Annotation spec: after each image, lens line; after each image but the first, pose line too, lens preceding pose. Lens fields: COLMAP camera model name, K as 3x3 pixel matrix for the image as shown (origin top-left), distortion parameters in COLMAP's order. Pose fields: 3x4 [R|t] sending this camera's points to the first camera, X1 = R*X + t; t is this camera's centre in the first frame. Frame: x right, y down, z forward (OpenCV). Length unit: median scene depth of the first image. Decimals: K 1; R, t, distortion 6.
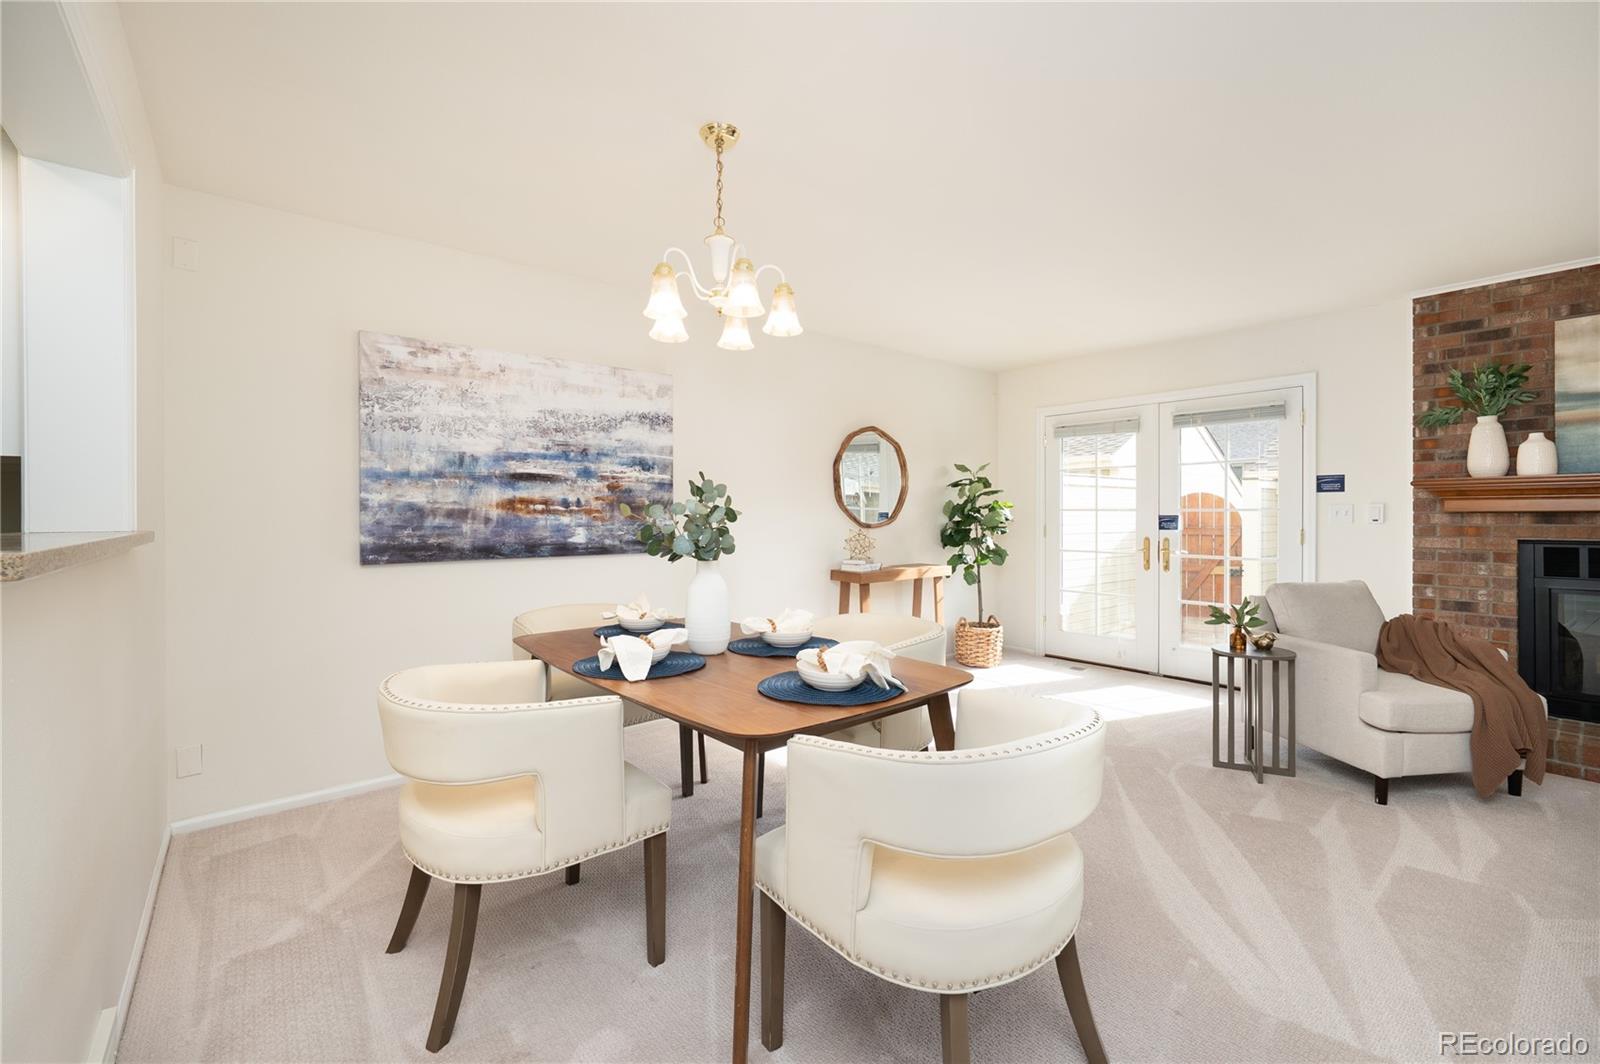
lens RADIAL K [[682.9, 0, 806.0], [0, 682.9, 512.8], [0, 0, 1]] dist [0.007852, 0.001282]
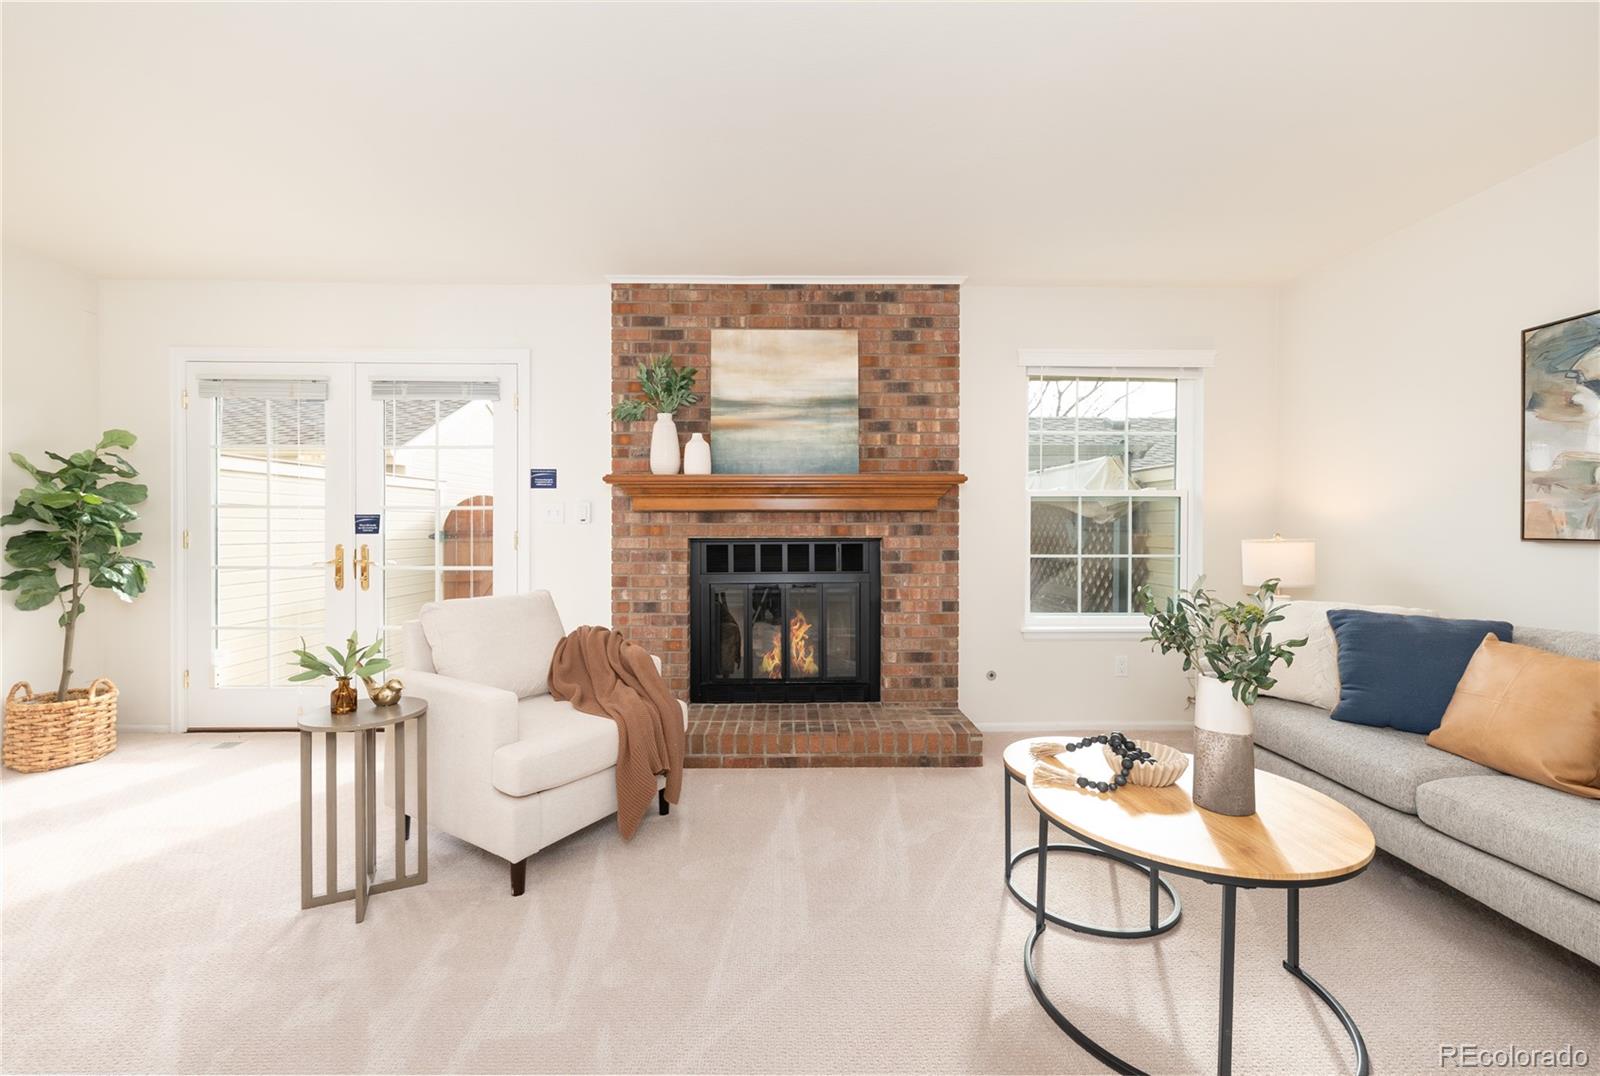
lens RADIAL K [[639.2, 0, 801.1], [0, 639.2, 530.8], [0, 0, 1]] dist [-0.007097, 0.000103]
pose [[0.632723, -0.002305, 0.774375, 0.412341], [-0.003482, 0.999977, 0.005822, 0.022196], [-0.774371, -0.006380, 0.632700, 0.274969]]
